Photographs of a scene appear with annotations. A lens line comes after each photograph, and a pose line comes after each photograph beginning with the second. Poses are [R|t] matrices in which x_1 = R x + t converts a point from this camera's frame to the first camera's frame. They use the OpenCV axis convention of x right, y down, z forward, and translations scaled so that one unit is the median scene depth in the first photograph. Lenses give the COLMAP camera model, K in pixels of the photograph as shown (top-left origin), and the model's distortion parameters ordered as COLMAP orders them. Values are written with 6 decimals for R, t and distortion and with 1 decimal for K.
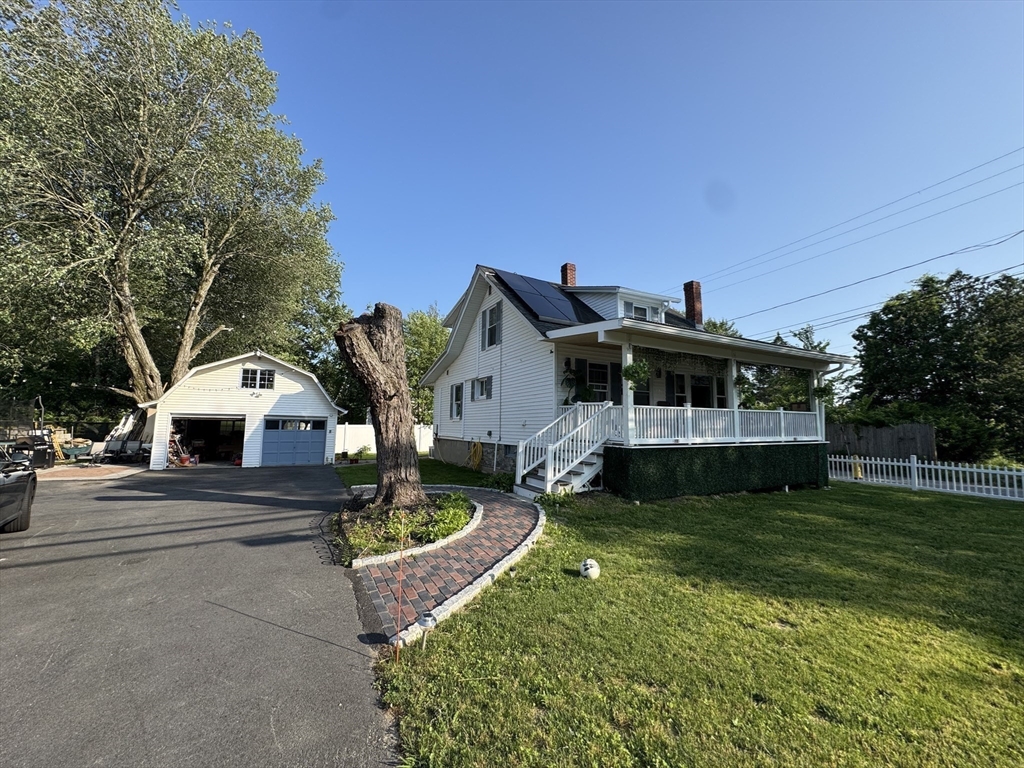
lens RADIAL K [[410.9, 0, 512.0], [0, 410.9, 384.0], [0, 0, 1]] dist [-0.000467, 0.000020]
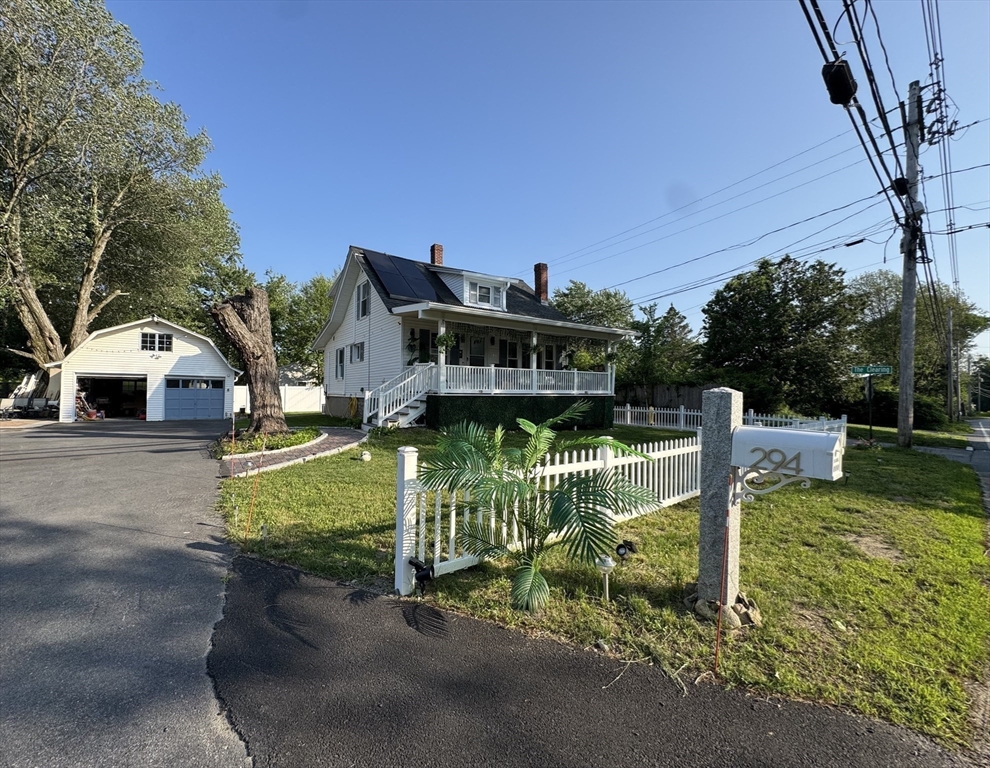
lens RADIAL K [[416.7, 0, 469.9], [0, 416.7, 389.7], [0, 0, 1]] dist [0.000299, 0.000366]
pose [[0.996378, 0.000919, 0.085034, 0.130452], [-0.009027, 0.995434, 0.095021, 0.000424], [-0.084559, -0.095445, 0.991837, -0.203023]]
